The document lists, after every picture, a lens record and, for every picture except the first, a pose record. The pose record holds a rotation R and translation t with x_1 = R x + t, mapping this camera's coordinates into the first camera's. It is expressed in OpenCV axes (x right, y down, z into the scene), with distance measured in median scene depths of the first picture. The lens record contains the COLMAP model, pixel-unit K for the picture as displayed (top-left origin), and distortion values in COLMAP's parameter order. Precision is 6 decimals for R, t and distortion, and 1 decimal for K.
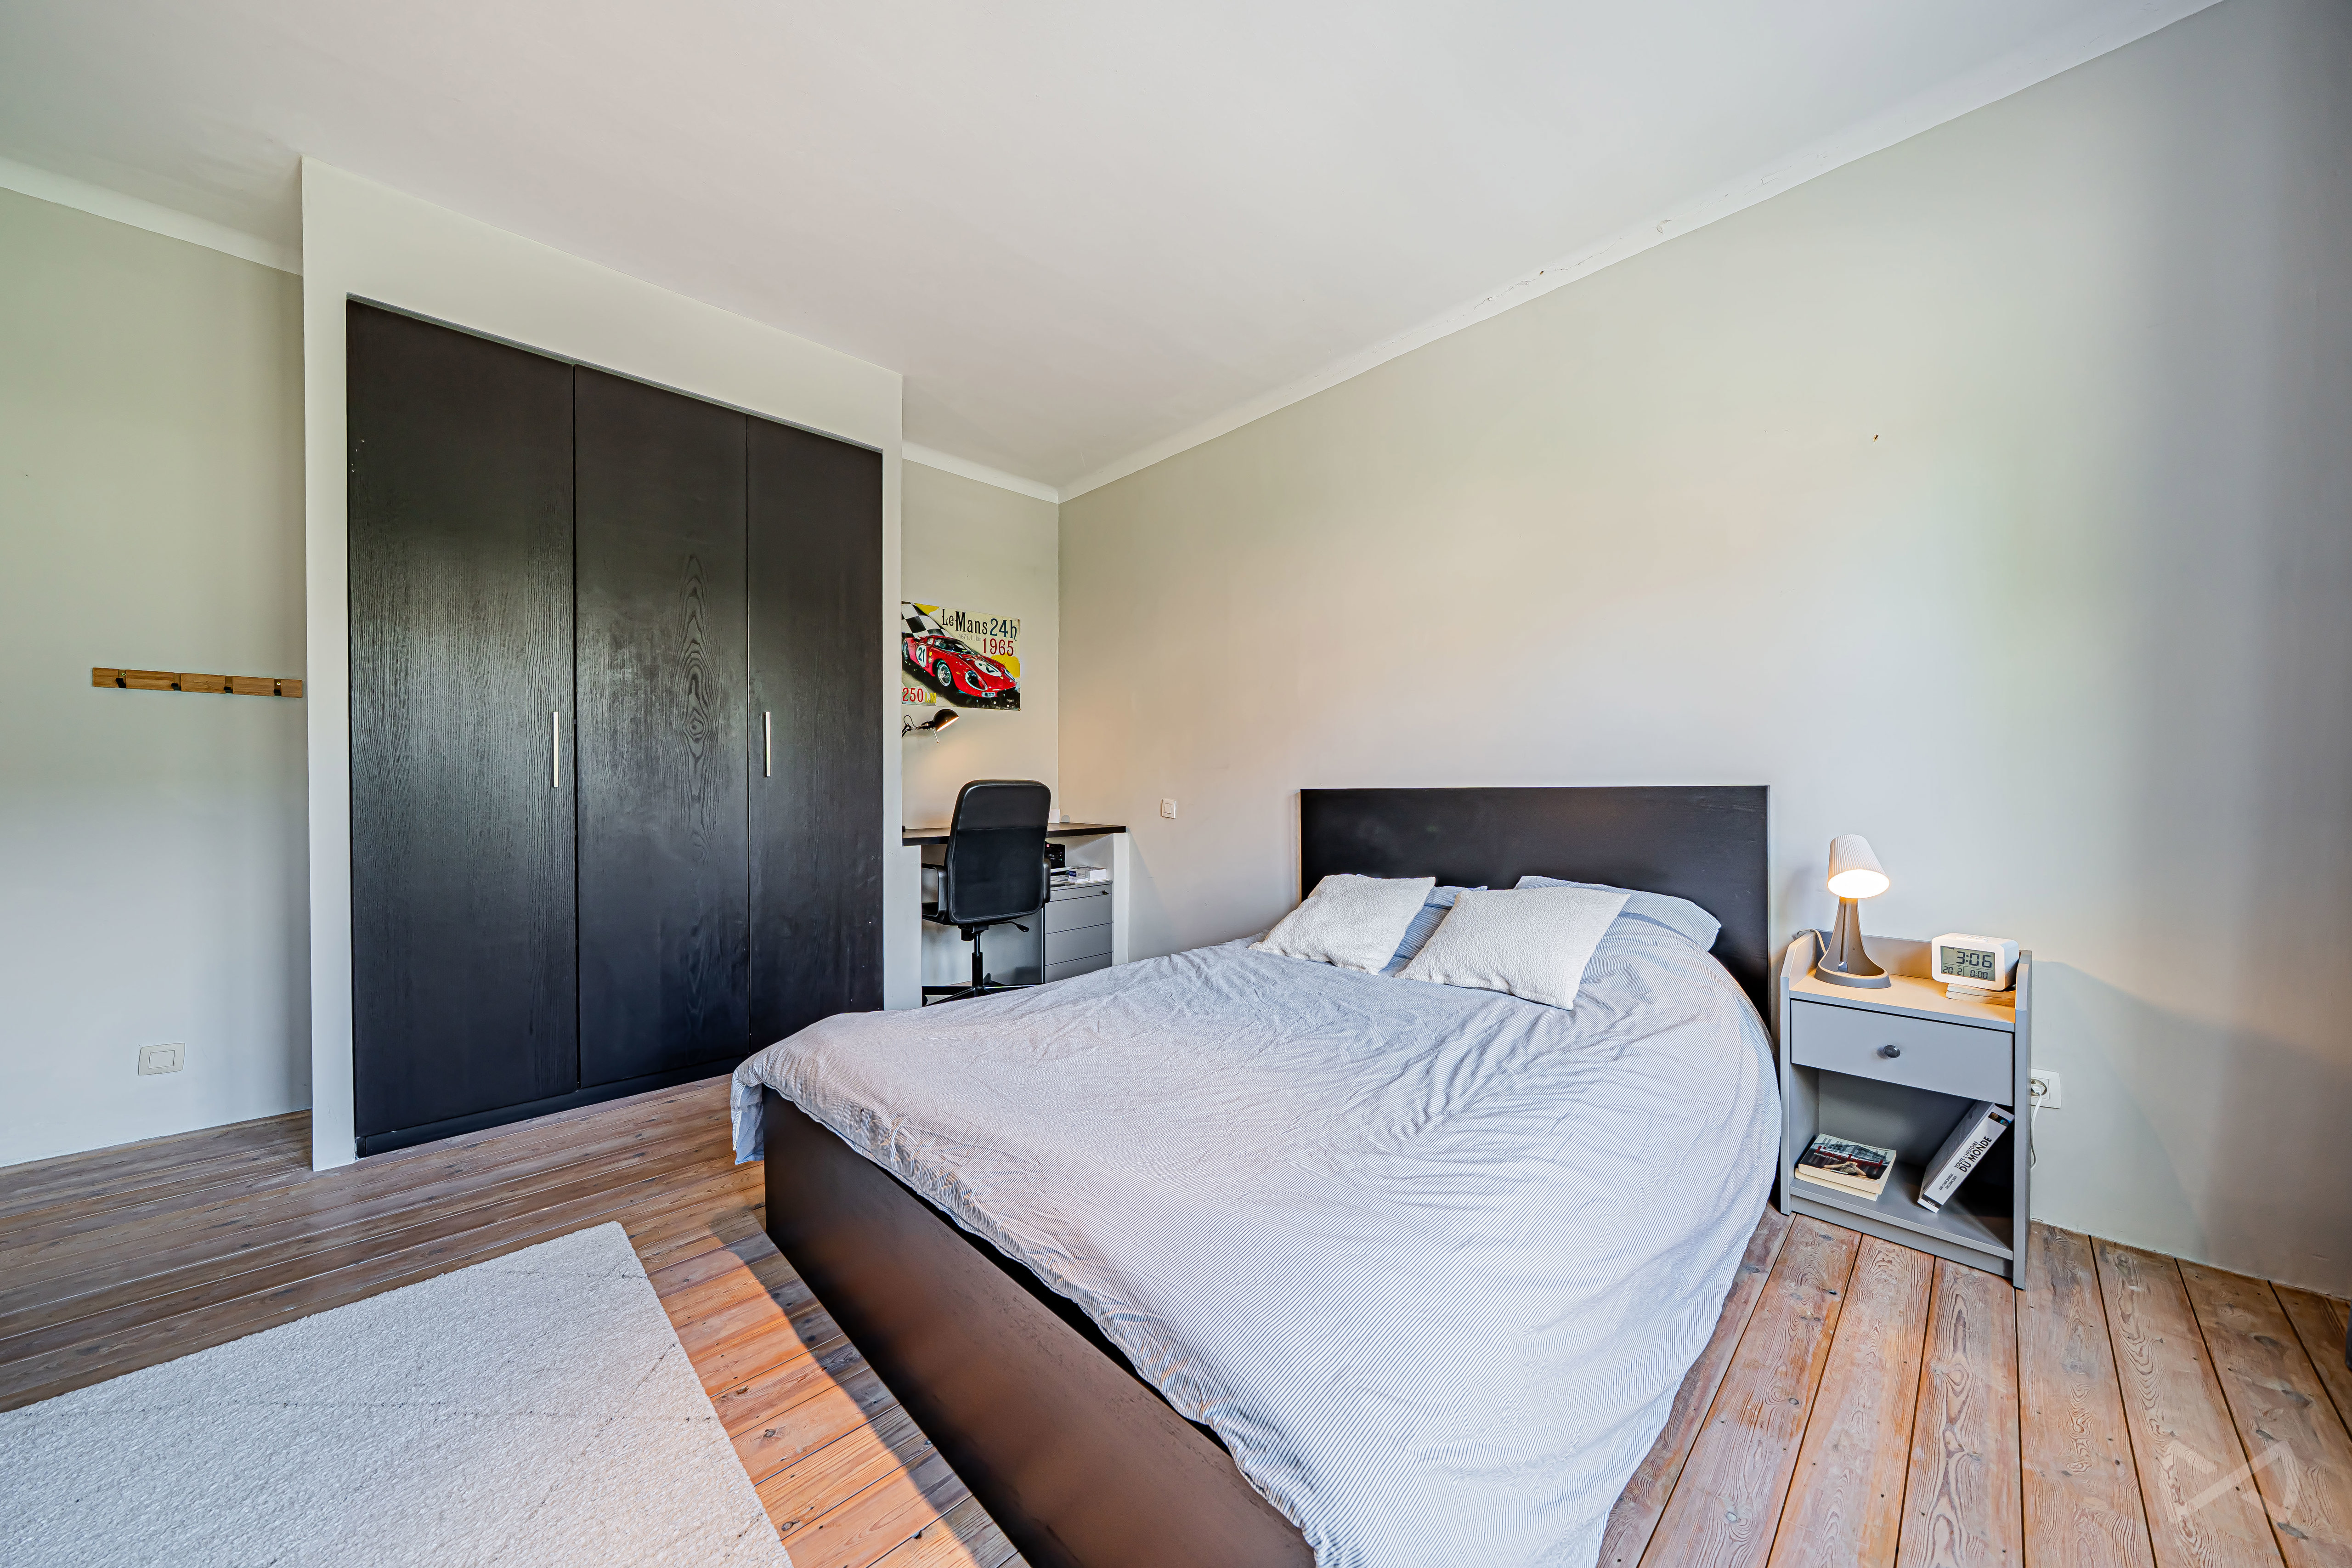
lens RADIAL K [[795.6, 0, 1171.1], [0, 795.6, 789.9], [0, 0, 1]] dist [-0.001888, -0.000163]
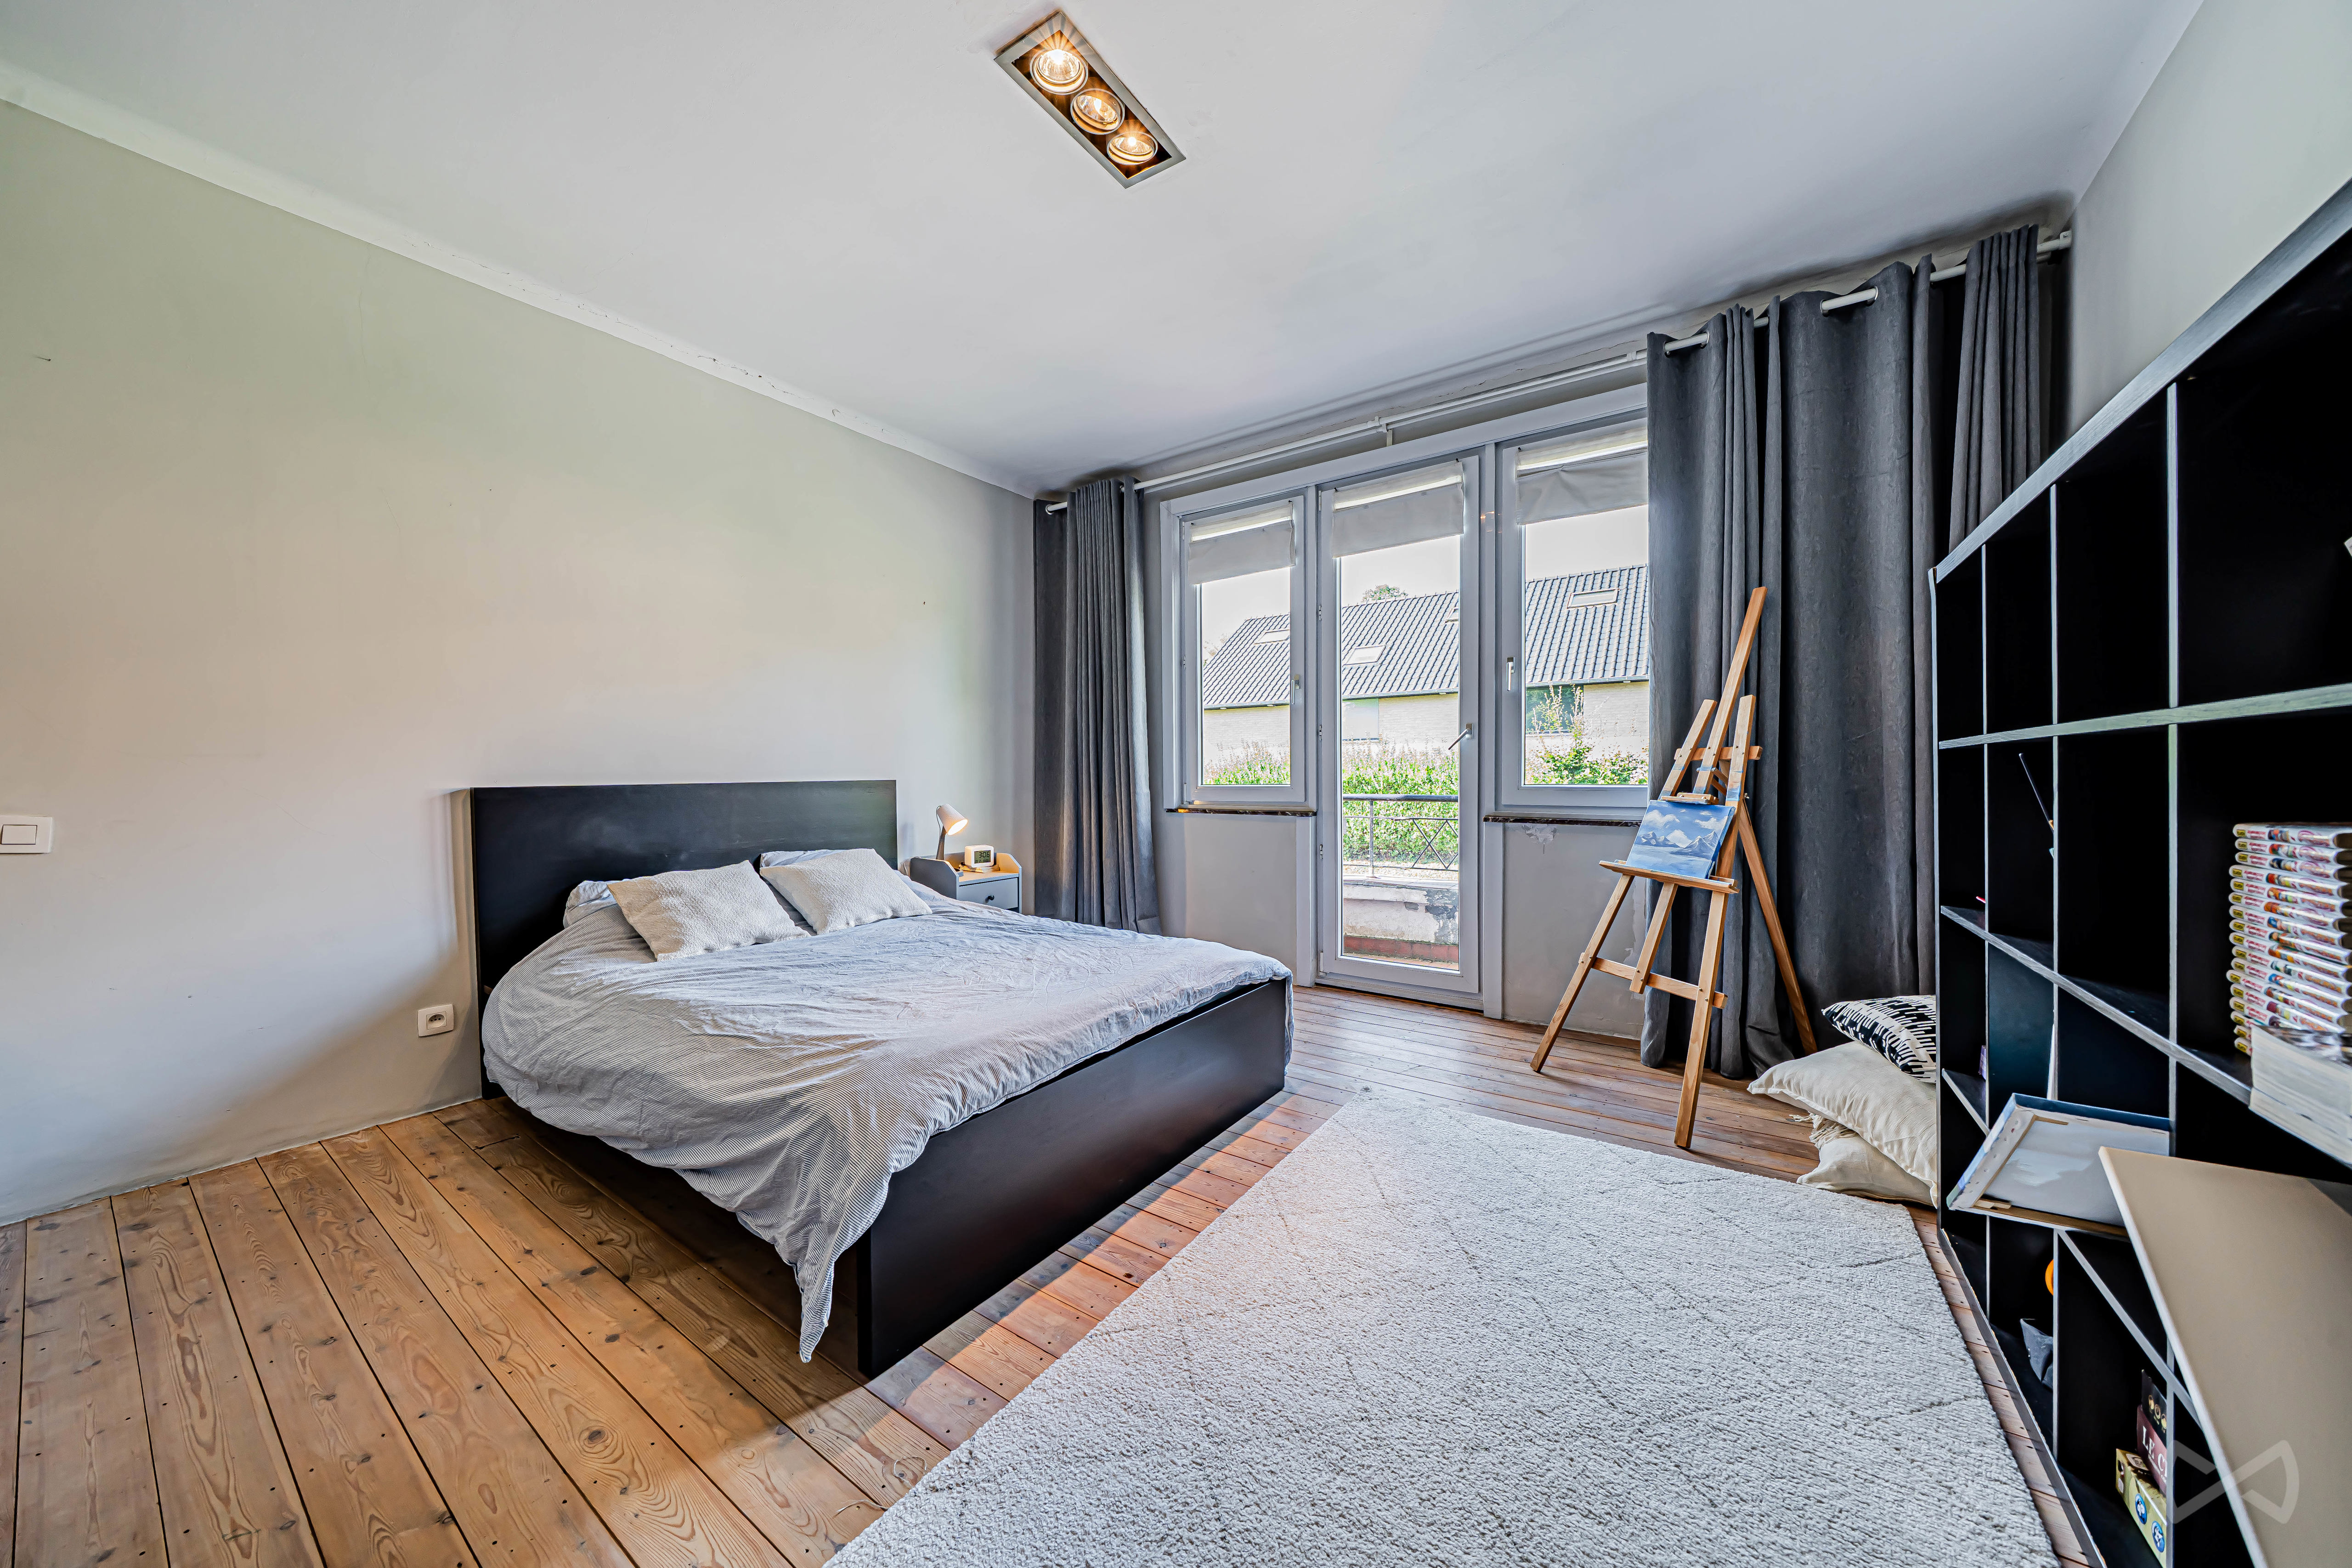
lens RADIAL K [[795.6, 0, 1171.1], [0, 795.6, 789.9], [0, 0, 1]] dist [-0.001888, -0.000163]
pose [[-0.191541, -0.013091, 0.981397, -1.144209], [0.015006, 0.999755, 0.016265, -0.002141], [-0.981370, 0.017842, -0.191297, 0.762623]]
